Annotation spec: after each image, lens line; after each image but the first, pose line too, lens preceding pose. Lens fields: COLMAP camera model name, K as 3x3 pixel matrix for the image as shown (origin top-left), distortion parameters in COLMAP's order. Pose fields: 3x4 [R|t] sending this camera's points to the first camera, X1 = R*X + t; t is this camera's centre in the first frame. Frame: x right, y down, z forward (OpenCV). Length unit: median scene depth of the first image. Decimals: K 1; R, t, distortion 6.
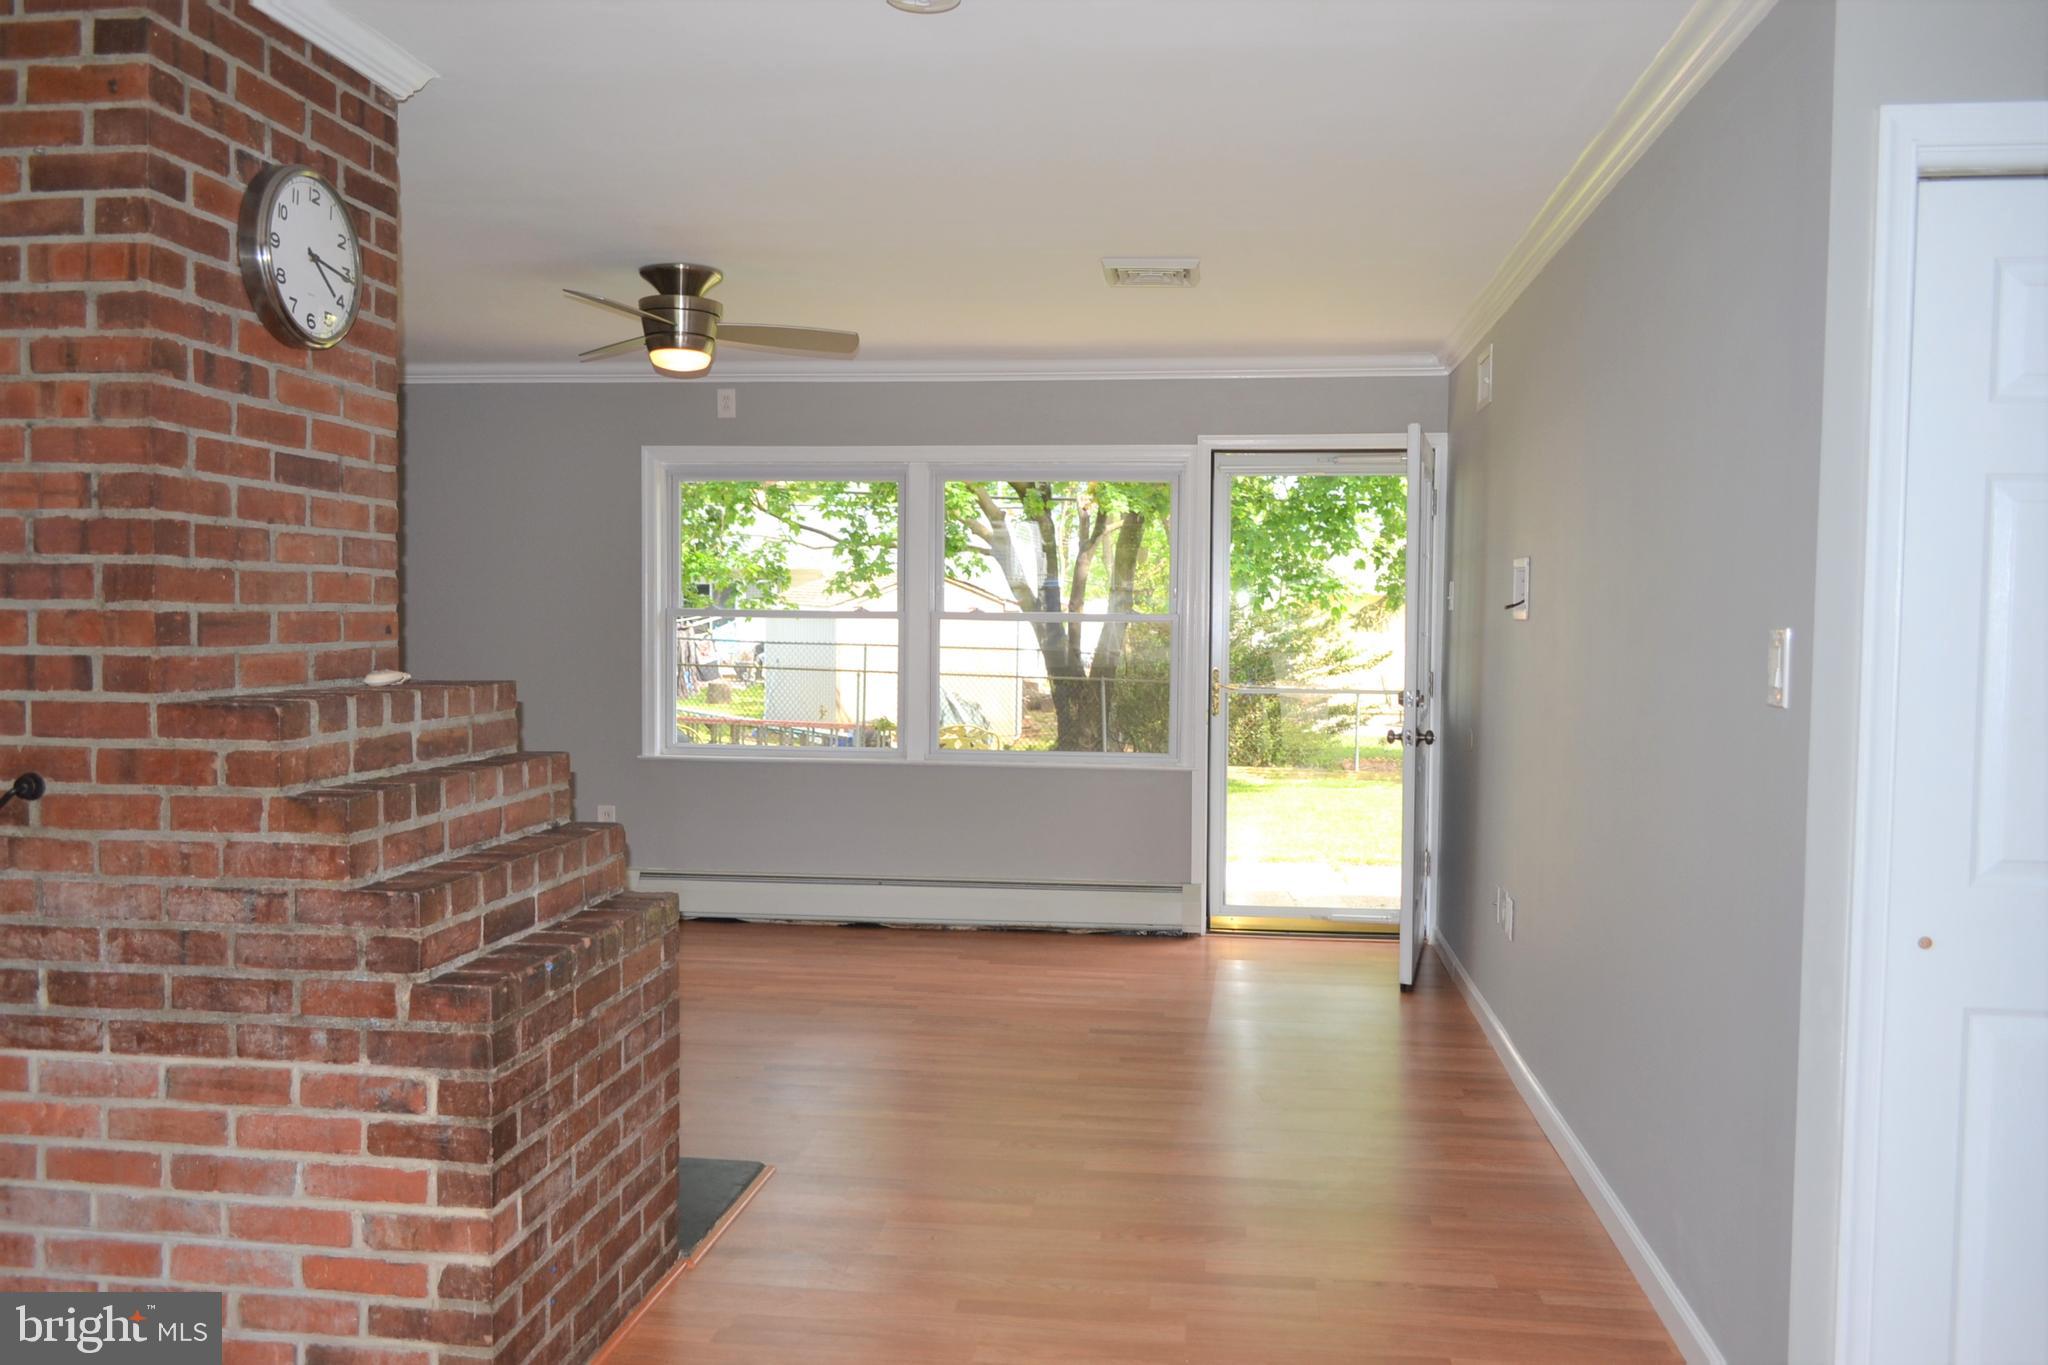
lens RADIAL K [[1551.1, 0, 1024.0], [0, 1551.1, 682.5], [0, 0, 1]] dist [-0.001981, -0.001507]
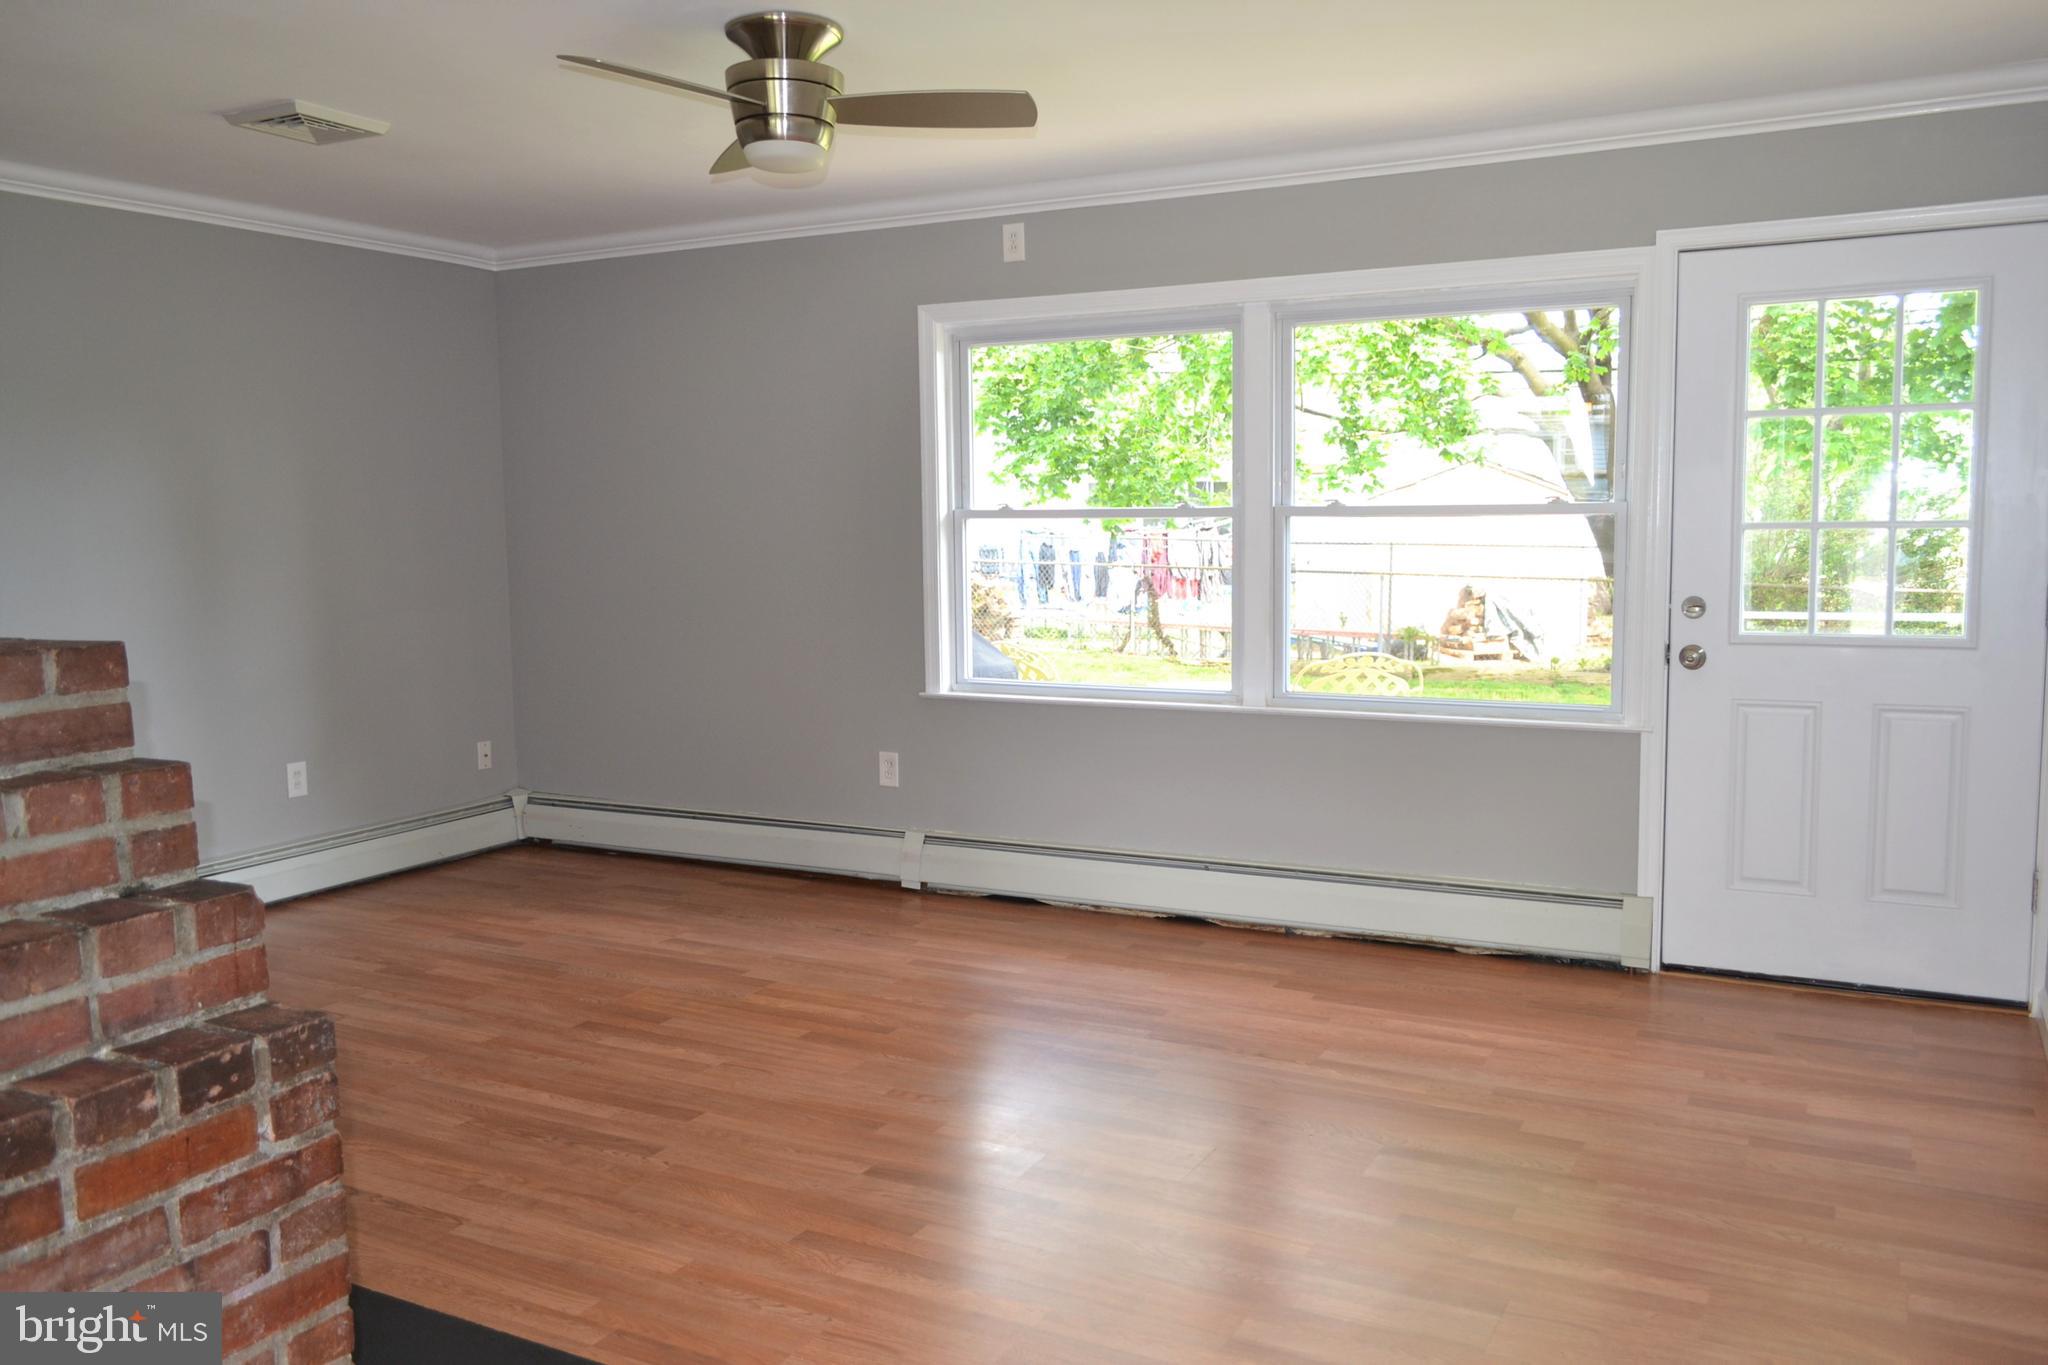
lens RADIAL K [[1610.0, 0, 1024.0], [0, 1610.0, 682.5], [0, 0, 1]] dist [-0.000255, -0.000544]
pose [[0.937801, 0.015456, -0.346828, 0.248254], [0.005944, 0.998147, 0.060555, -0.023720], [0.347122, -0.058851, 0.935972, 0.612419]]
